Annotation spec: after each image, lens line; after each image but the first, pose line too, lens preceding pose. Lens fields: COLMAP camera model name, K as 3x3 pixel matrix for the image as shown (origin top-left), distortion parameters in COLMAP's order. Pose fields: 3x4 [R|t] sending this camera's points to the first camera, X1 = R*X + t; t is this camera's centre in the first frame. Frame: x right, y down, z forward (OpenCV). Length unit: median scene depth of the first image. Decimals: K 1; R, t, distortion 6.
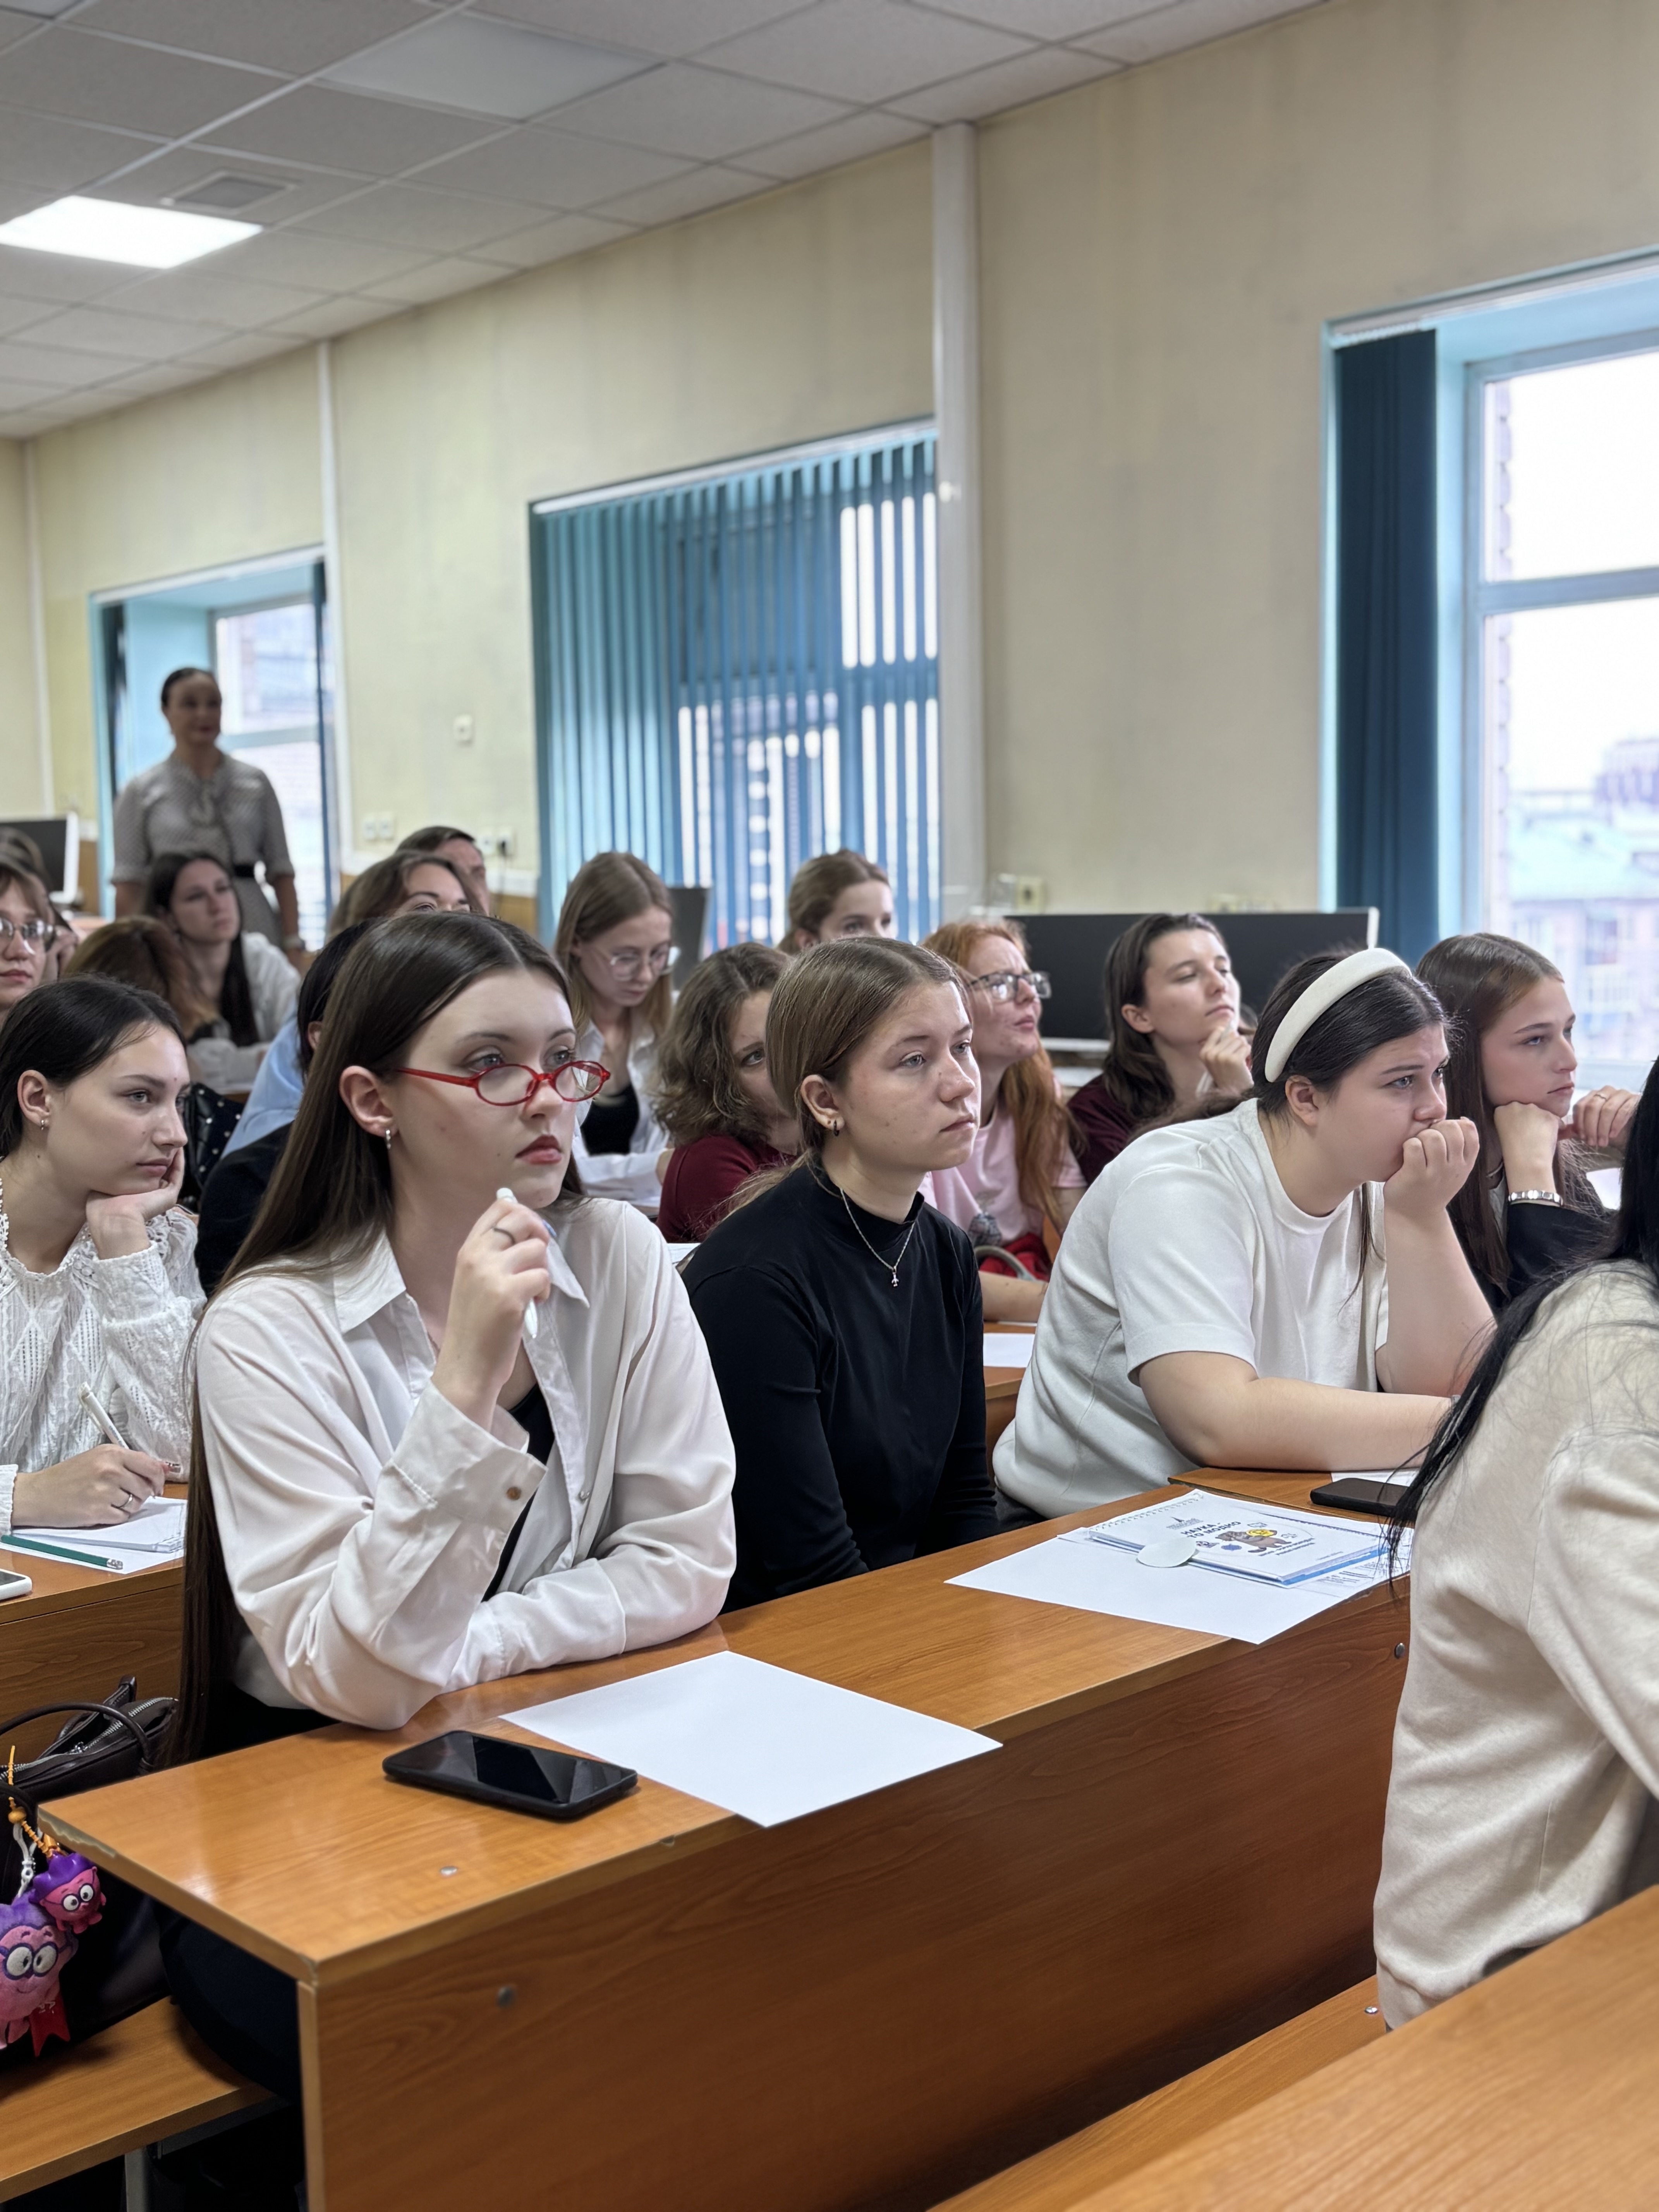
lens RADIAL K [[2530.5, 0, 829.8], [0, 2530.5, 1102.1], [0, 0, 1]] dist [0.009473, 0.000000]
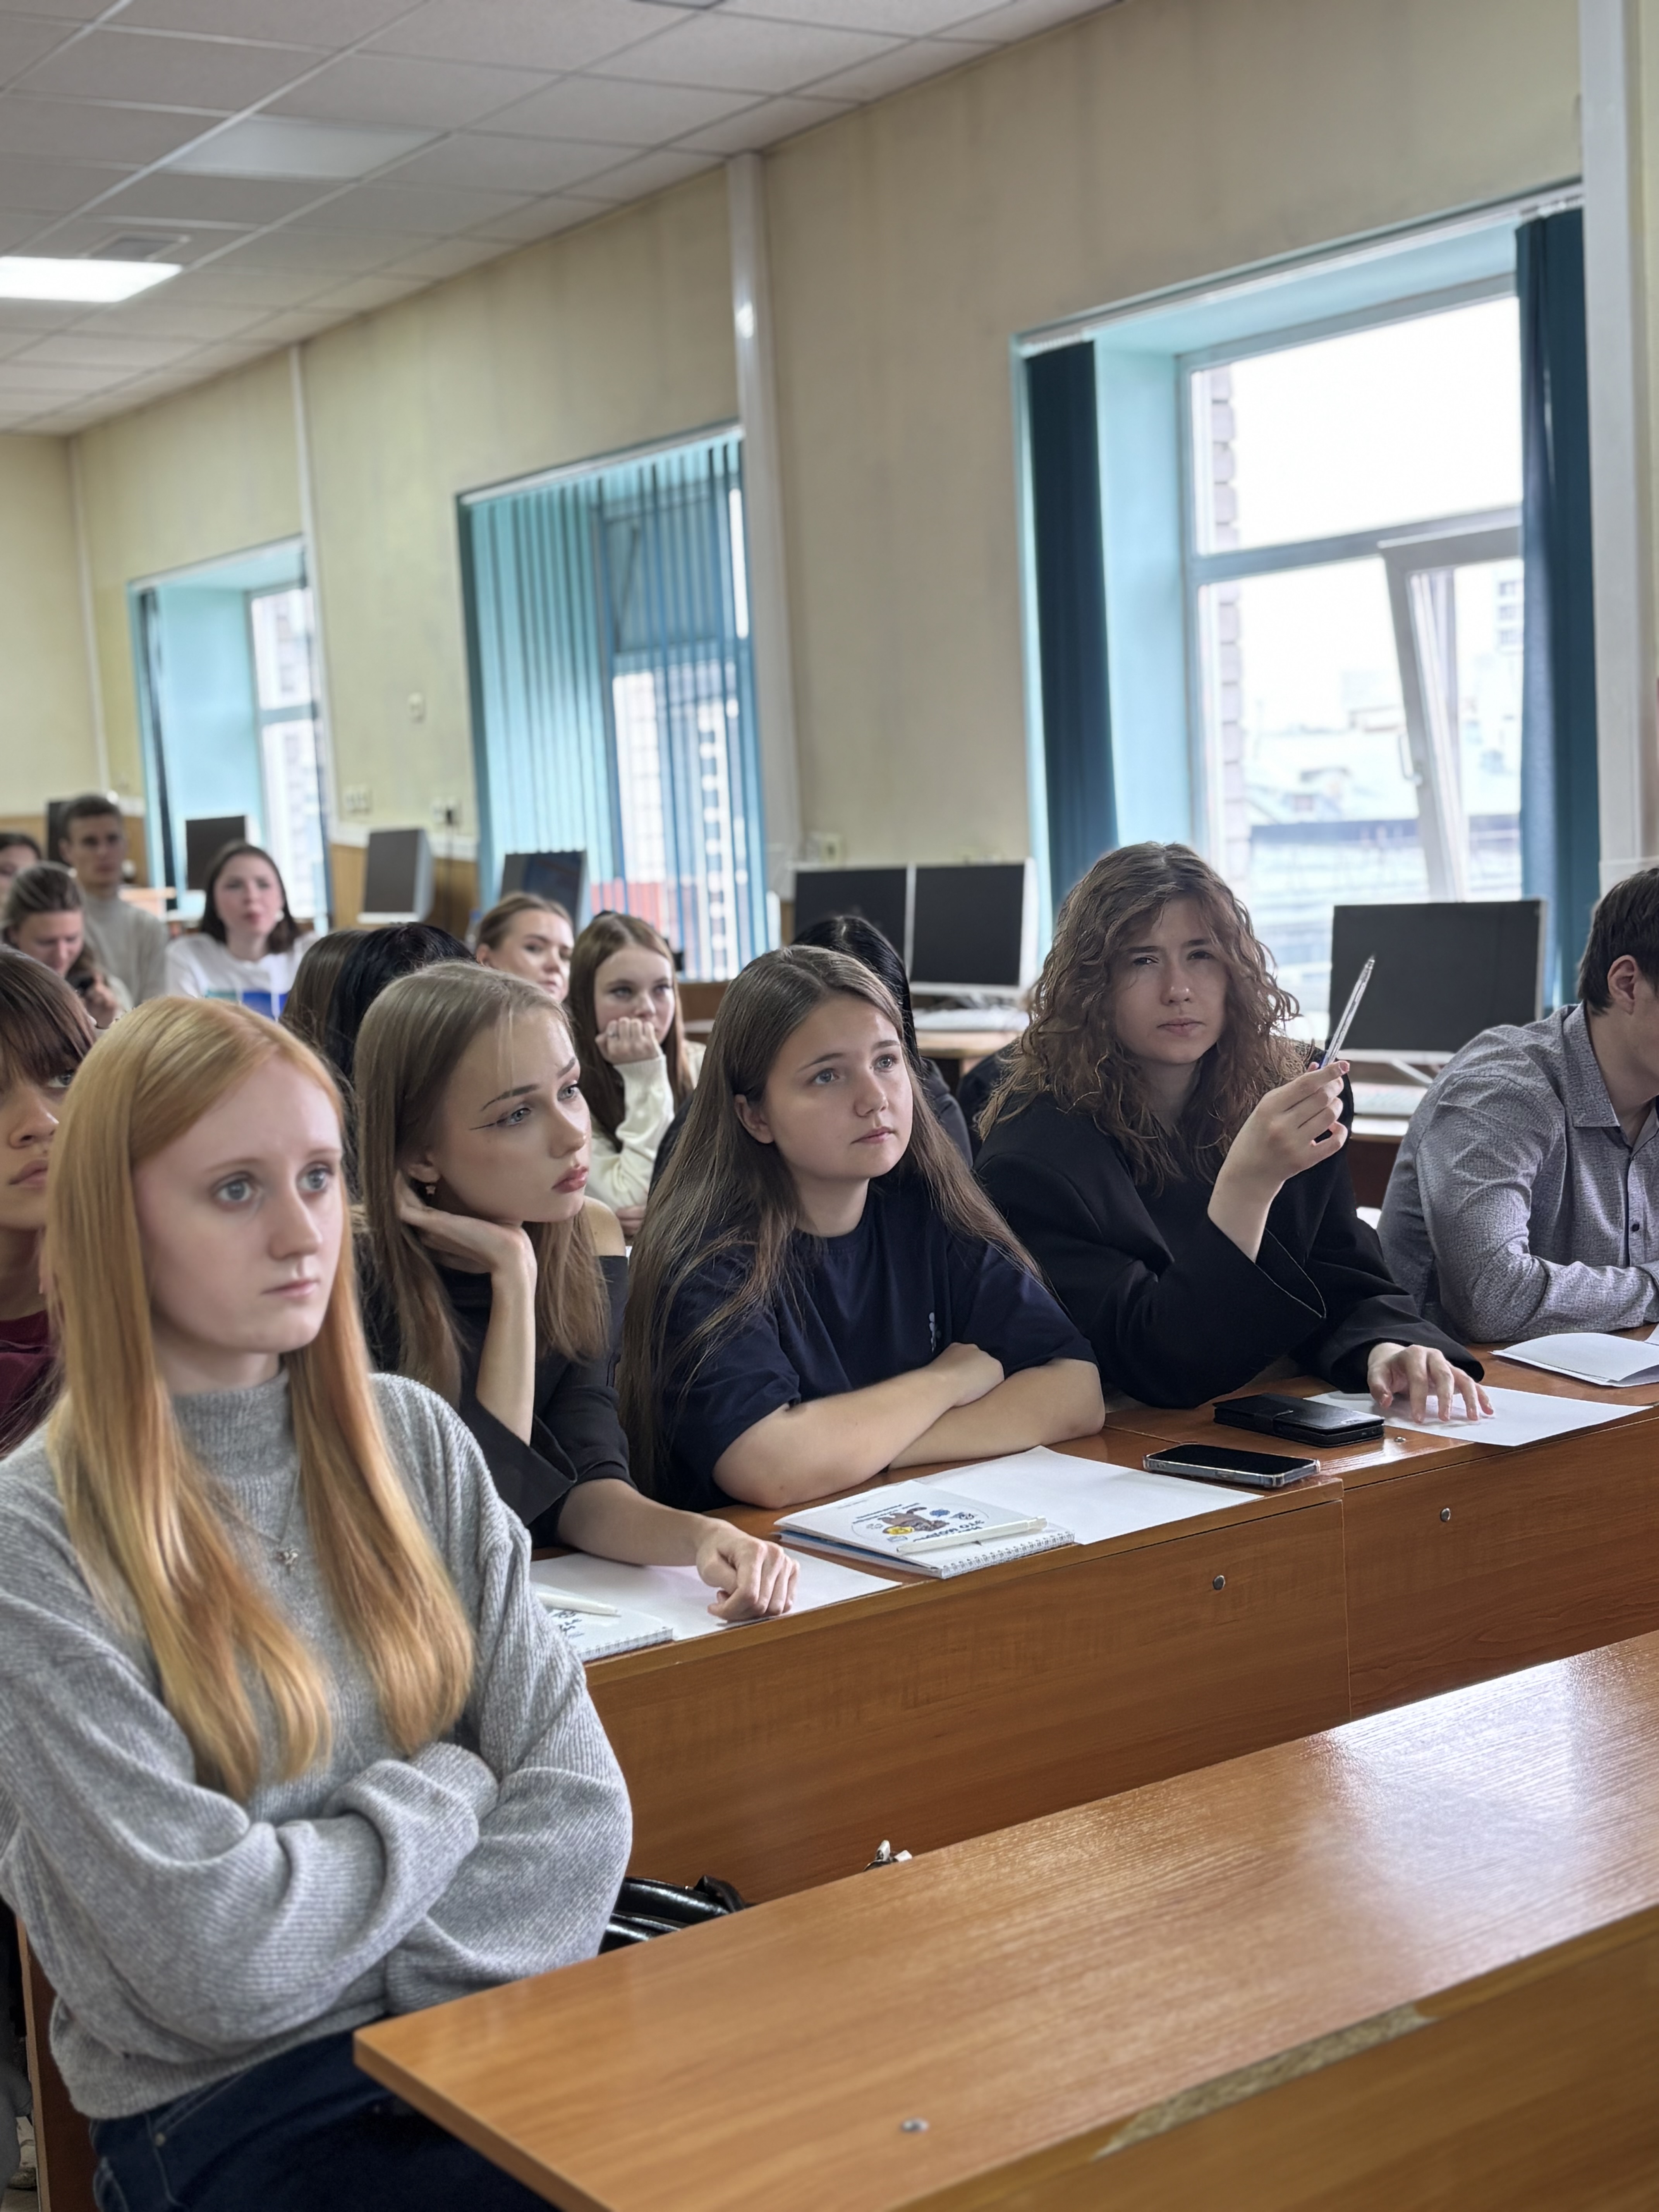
lens RADIAL K [[2867.2, 0, 828.7], [0, 2867.2, 1111.5], [0, 0, 1]] dist [0.038040, 0.000000]
pose [[0.991245, -0.021092, -0.130339, 0.193370], [0.023249, 0.999616, 0.015051, 0.010932], [0.129971, -0.017949, 0.991355, -0.198698]]
